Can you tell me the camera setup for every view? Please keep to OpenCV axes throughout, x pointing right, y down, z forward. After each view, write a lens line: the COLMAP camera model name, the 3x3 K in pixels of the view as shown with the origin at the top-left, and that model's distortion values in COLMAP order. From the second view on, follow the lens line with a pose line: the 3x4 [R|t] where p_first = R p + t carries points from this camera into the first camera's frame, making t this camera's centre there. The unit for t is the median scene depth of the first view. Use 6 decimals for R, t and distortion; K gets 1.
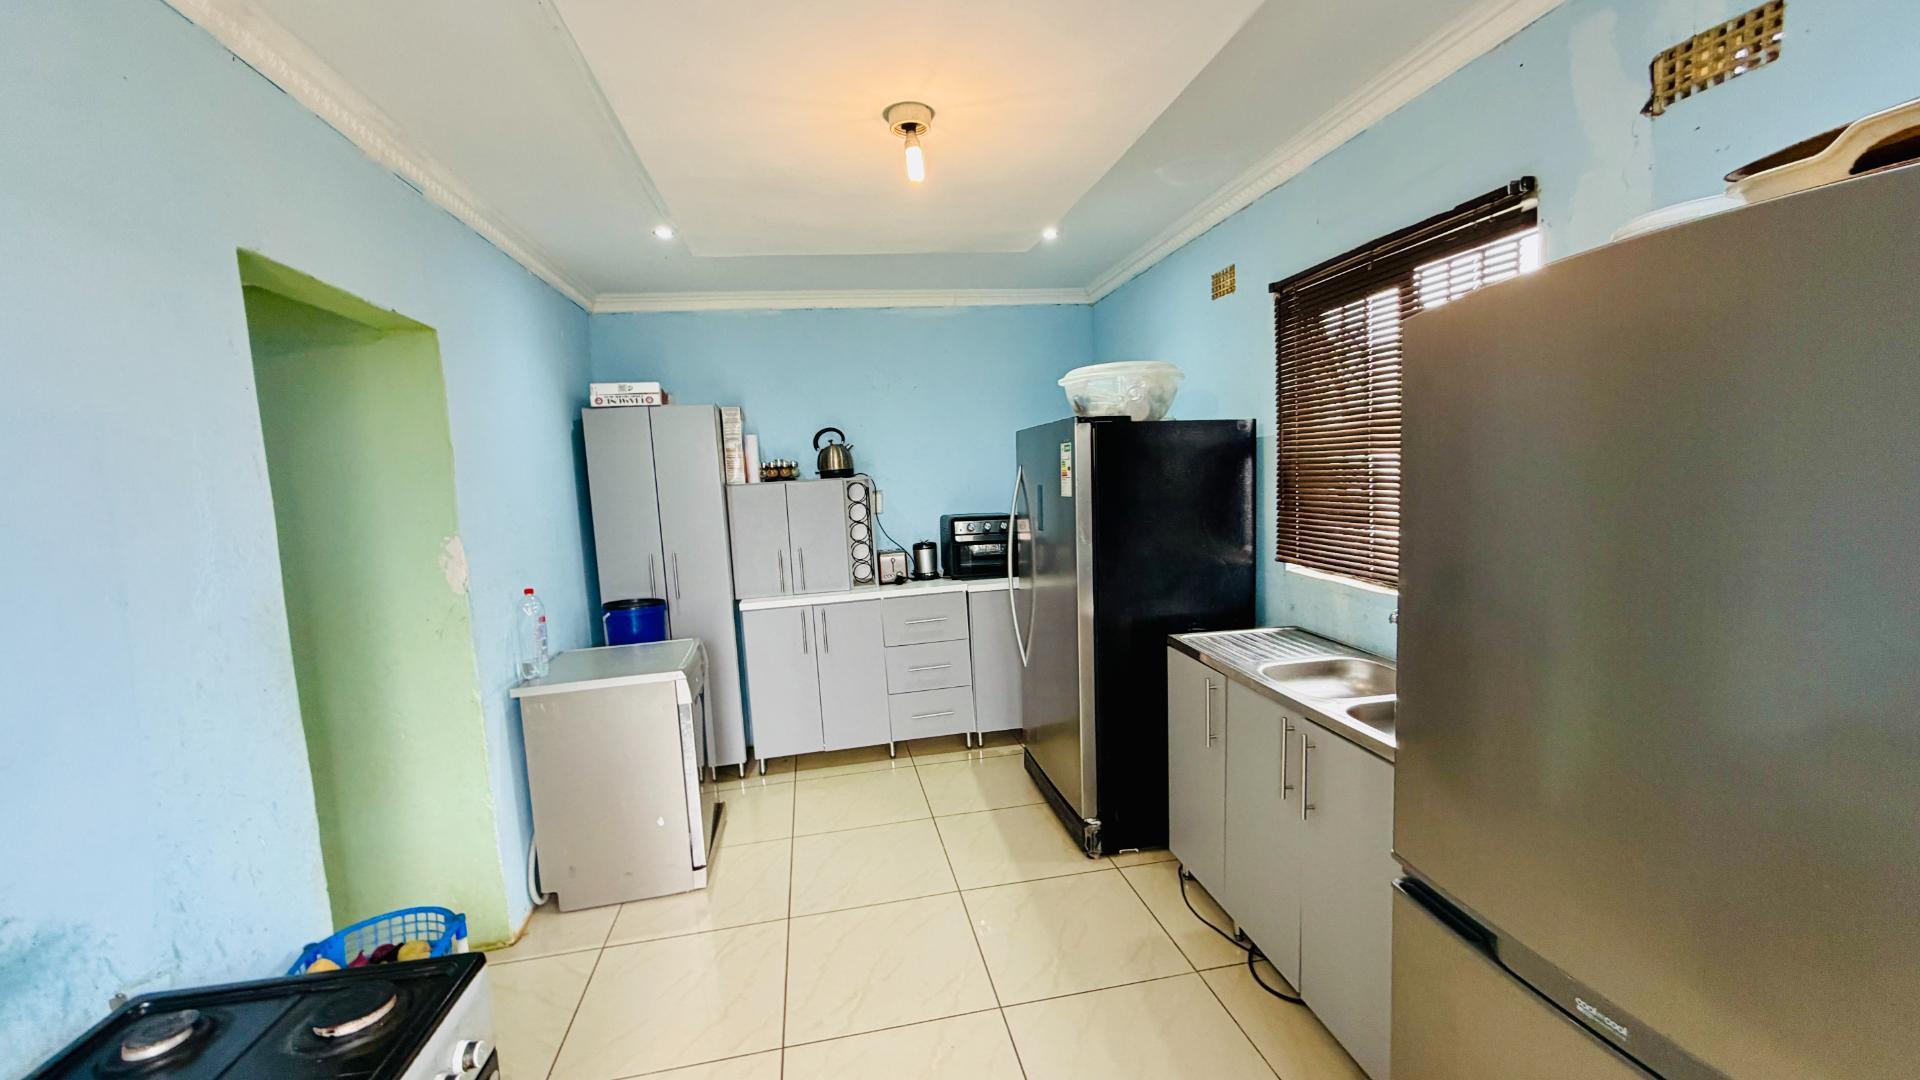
lens RADIAL K [[765.4, 0, 956.7], [0, 765.4, 538.9], [0, 0, 1]] dist [0.000569, -0.000096]
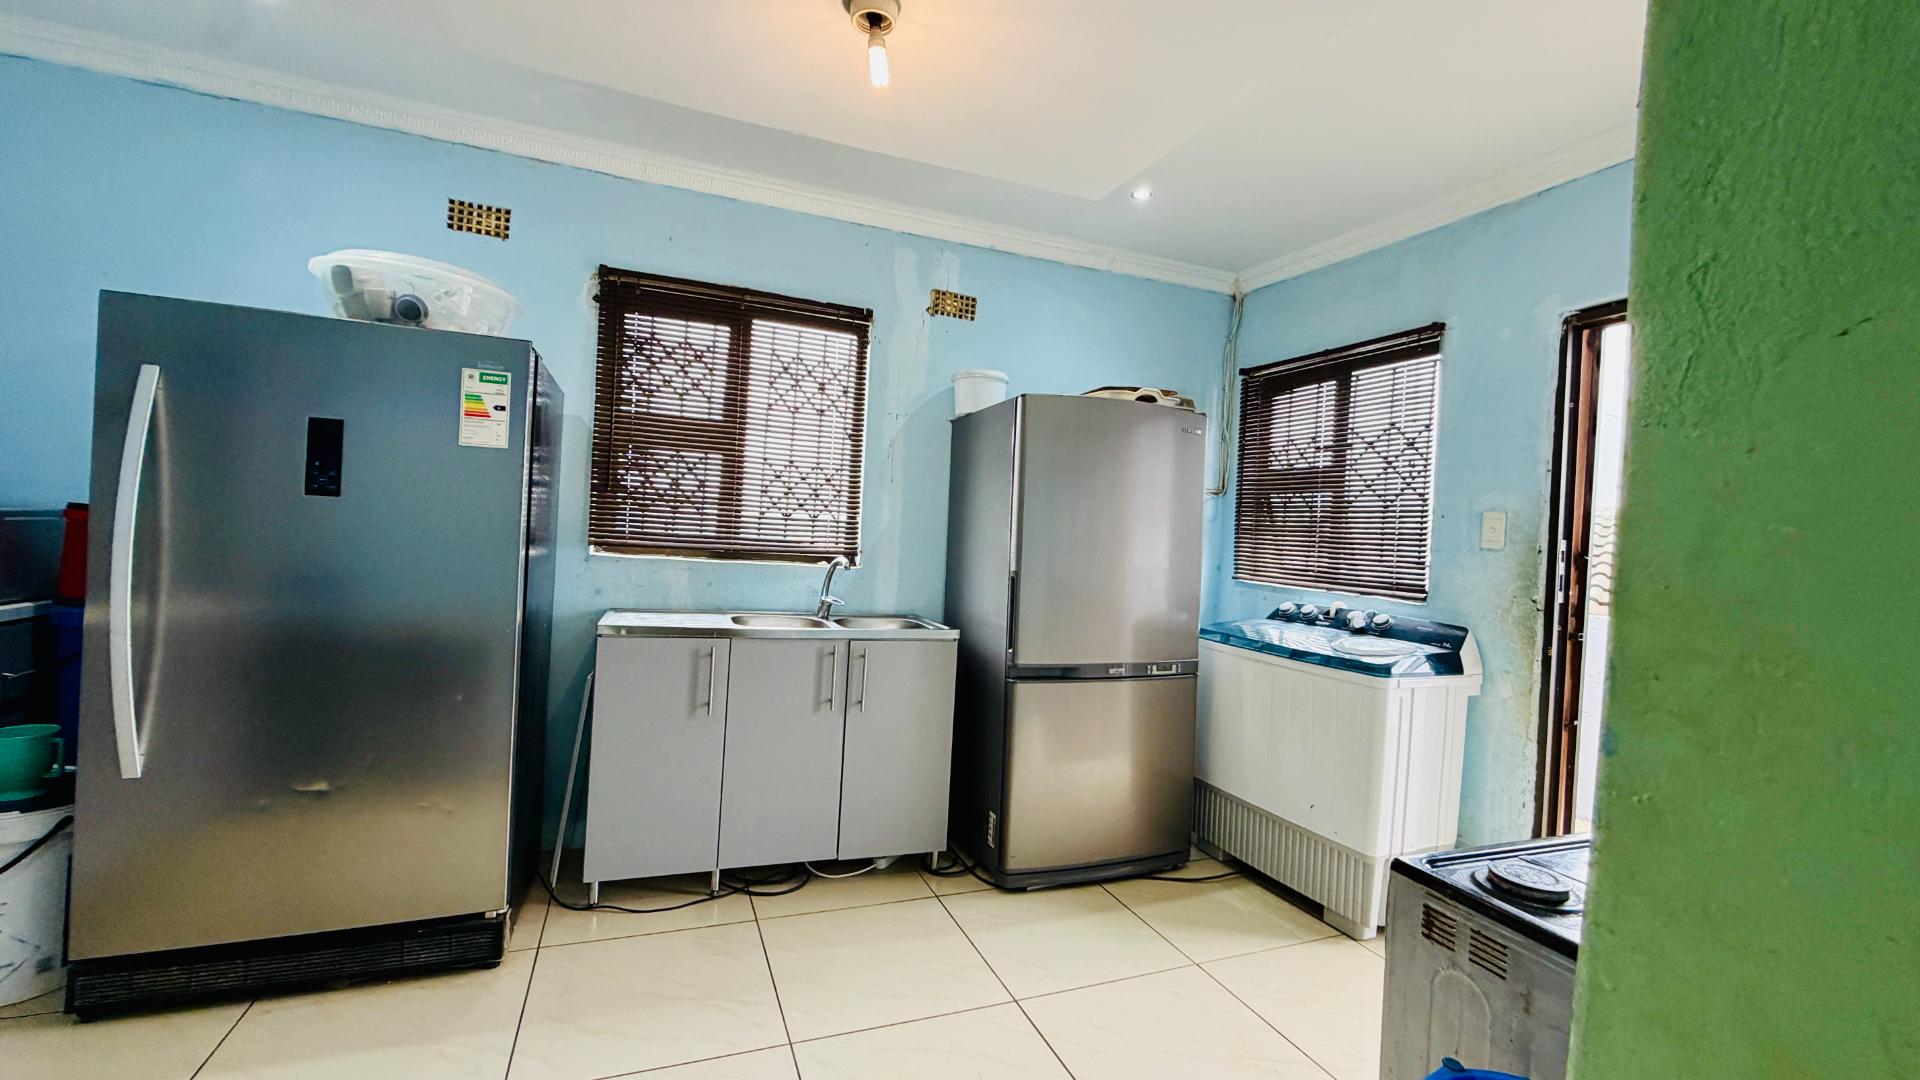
lens RADIAL K [[765.4, 0, 948.6], [0, 765.4, 540.0], [0, 0, 1]] dist [0.000569, -0.000096]
pose [[-0.191984, 0.030084, 0.980937, -0.699550], [0.043851, 0.998795, -0.022050, 0.072333], [-0.980418, 0.038782, -0.193072, 0.828170]]
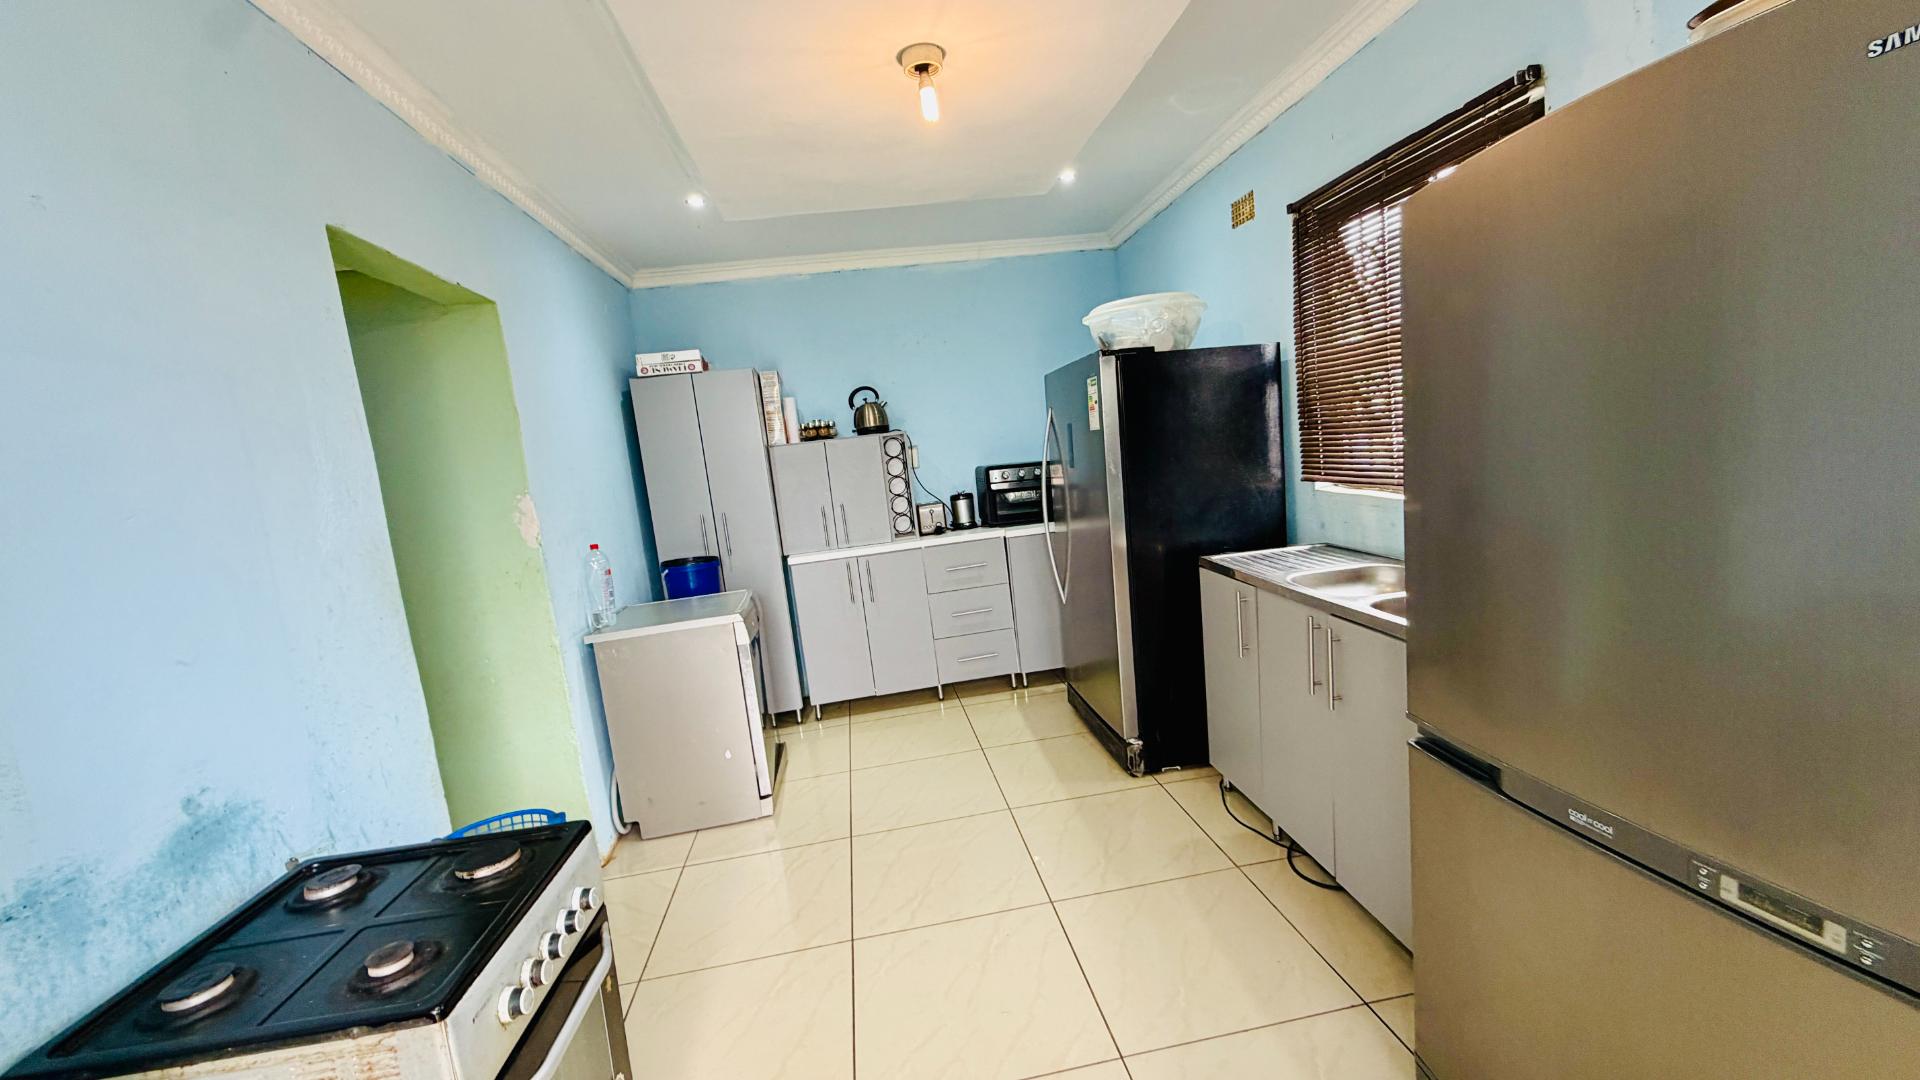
lens RADIAL K [[765.4, 0, 956.3], [0, 765.4, 538.3], [0, 0, 1]] dist [0.000569, -0.000096]
pose [[0.997237, -0.050620, -0.054378, 0.007068], [0.052424, 0.998103, 0.032281, 0.053668], [0.052641, -0.035042, 0.997998, -0.048540]]
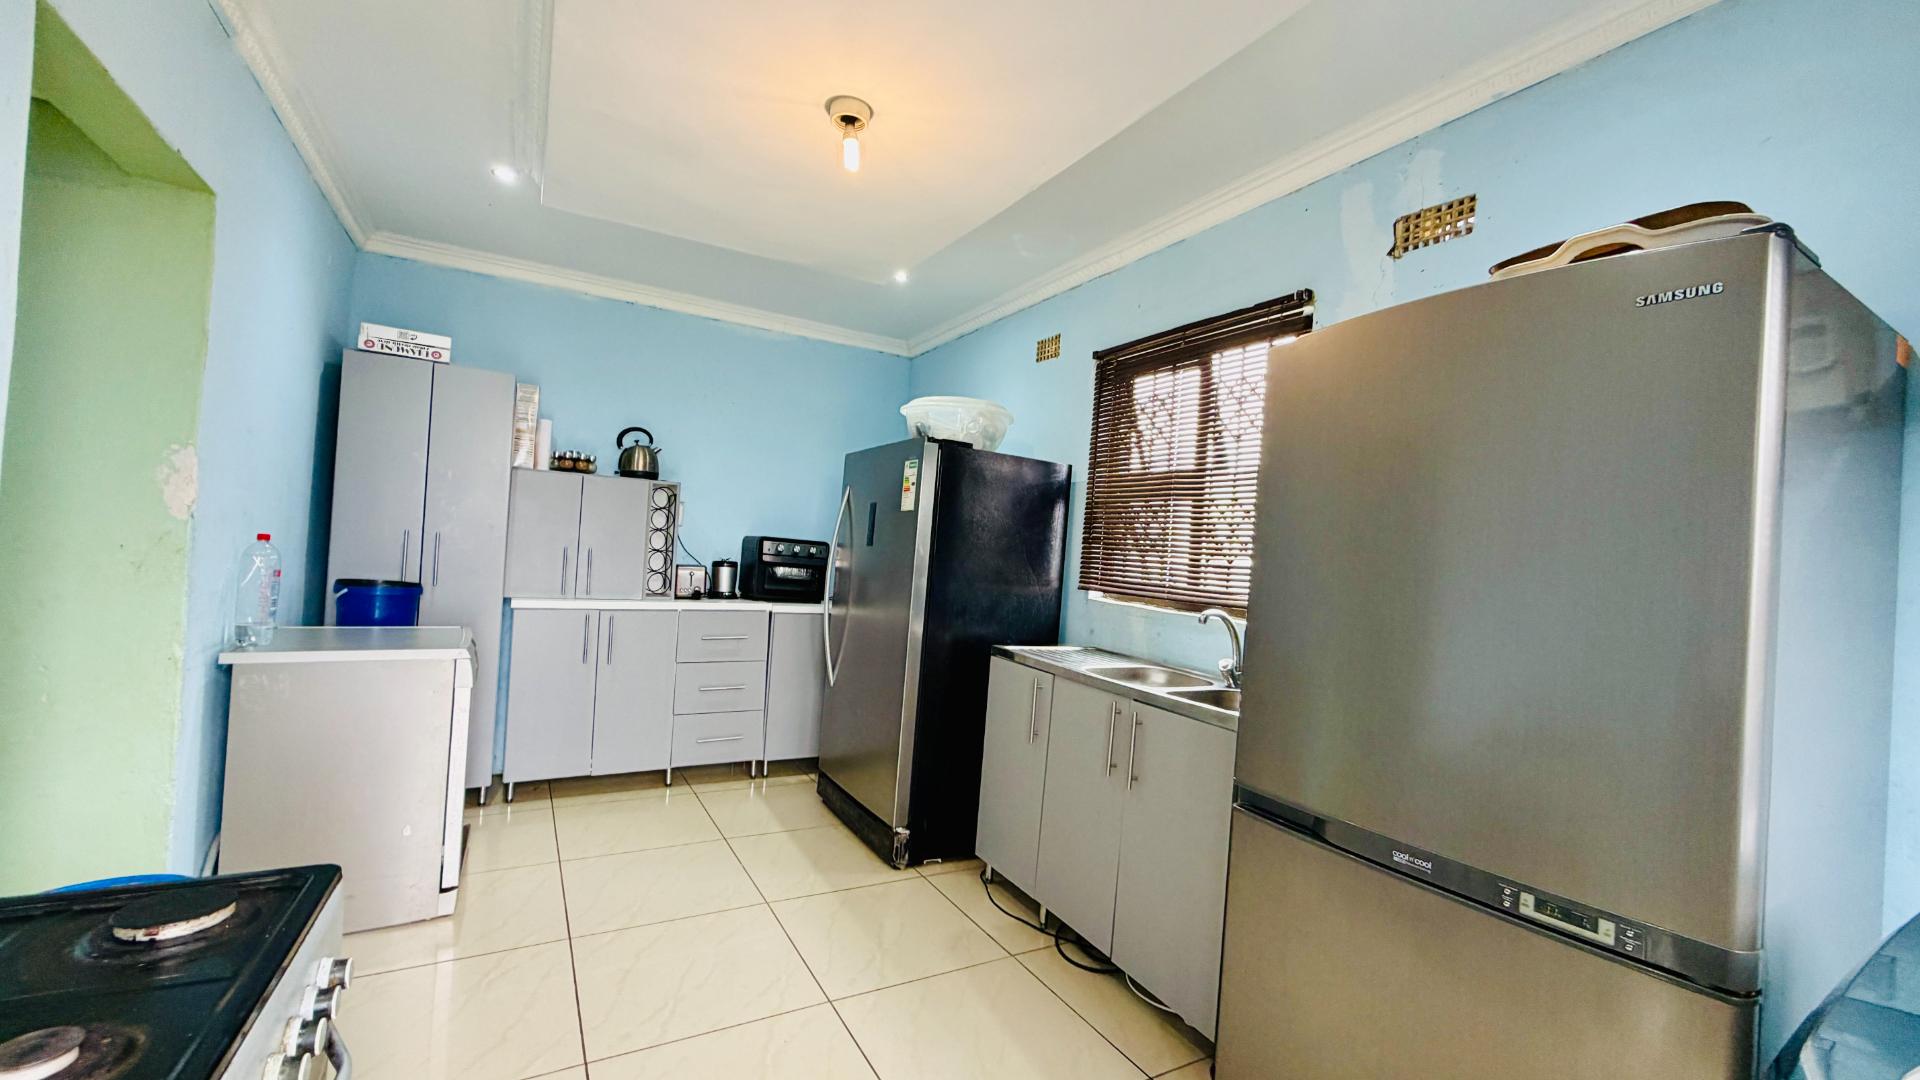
lens RADIAL K [[765.4, 0, 956.9], [0, 765.4, 538.3], [0, 0, 1]] dist [0.000569, -0.000096]
pose [[0.937587, 0.117253, 0.327387, -0.151037], [-0.082223, 0.989494, -0.118913, 0.116410], [-0.337891, 0.084572, 0.937378, -0.005840]]
